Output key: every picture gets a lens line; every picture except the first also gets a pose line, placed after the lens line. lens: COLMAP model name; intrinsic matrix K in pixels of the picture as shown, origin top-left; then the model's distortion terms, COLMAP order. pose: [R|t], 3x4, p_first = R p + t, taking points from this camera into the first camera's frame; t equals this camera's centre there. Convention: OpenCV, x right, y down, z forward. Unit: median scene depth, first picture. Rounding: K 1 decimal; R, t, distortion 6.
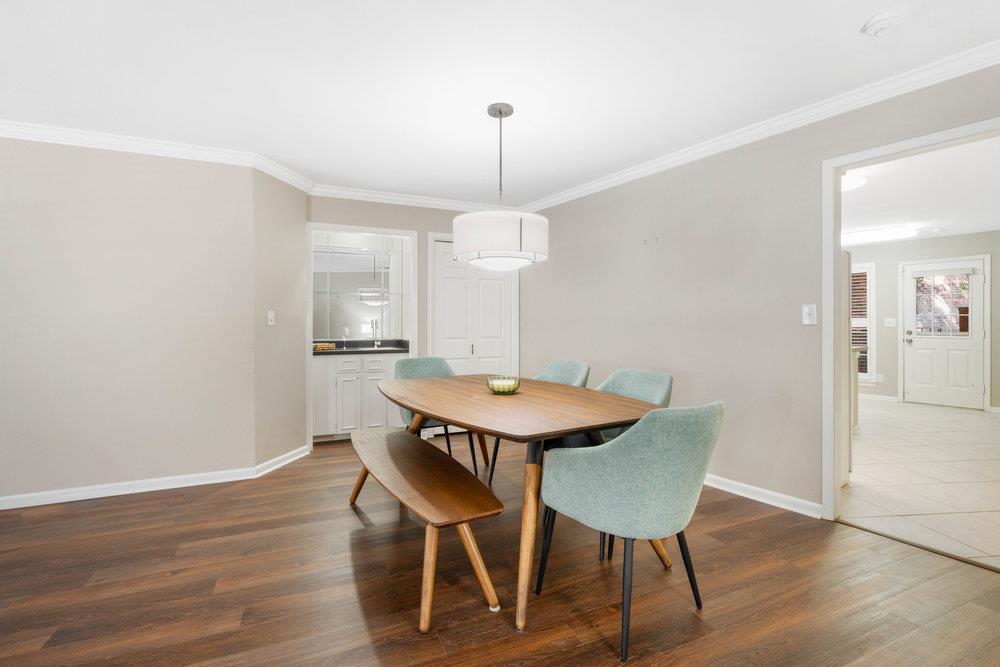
lens RADIAL K [[449.6, 0, 505.6], [0, 449.6, 325.8], [0, 0, 1]] dist [0.004387, 0.000855]
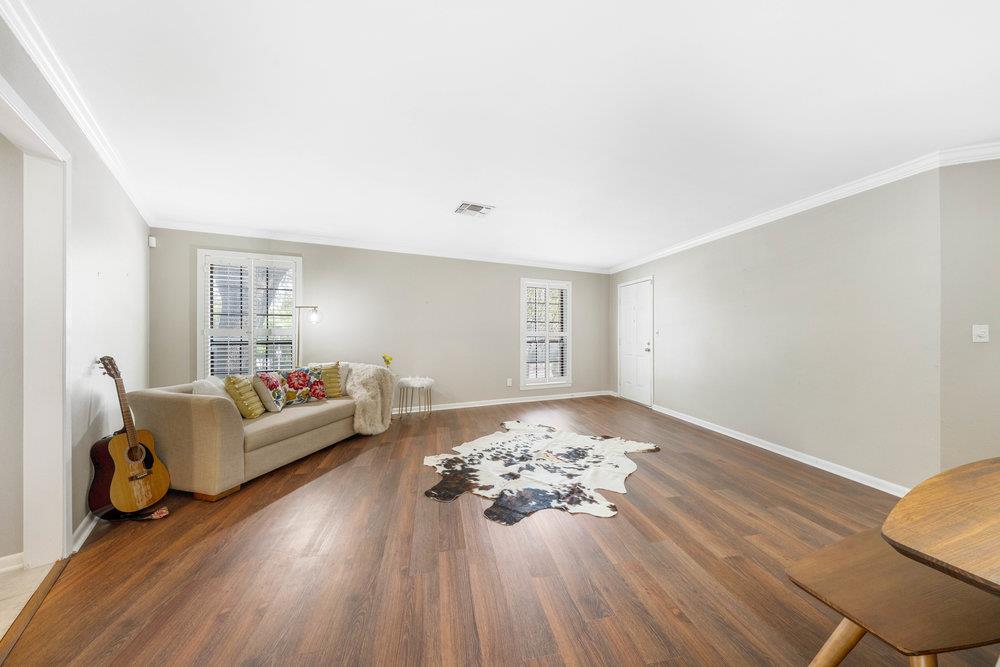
lens RADIAL K [[344.6, 0, 502.4], [0, 344.6, 330.6], [0, 0, 1]] dist [-0.002651, 0.000832]
pose [[-0.222385, -0.000570, -0.974959, 0.234706], [-0.007580, 0.999971, 0.001144, -0.012754], [0.974929, 0.007644, -0.222383, 0.226981]]
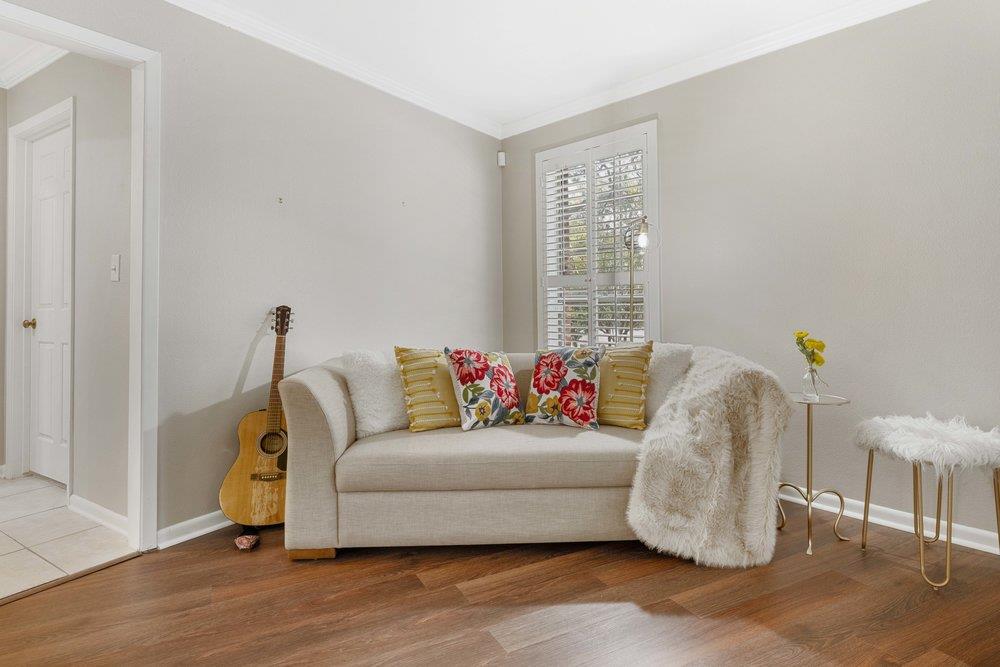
lens RADIAL K [[554.0, 0, 511.9], [0, 554.0, 294.9], [0, 0, 1]] dist [-0.001364, 0.000630]
pose [[-0.997024, 0.009630, -0.076482, -0.358031], [0.010007, 0.999940, -0.004545, 0.024434], [0.076433, -0.005297, -0.997061, 0.183413]]
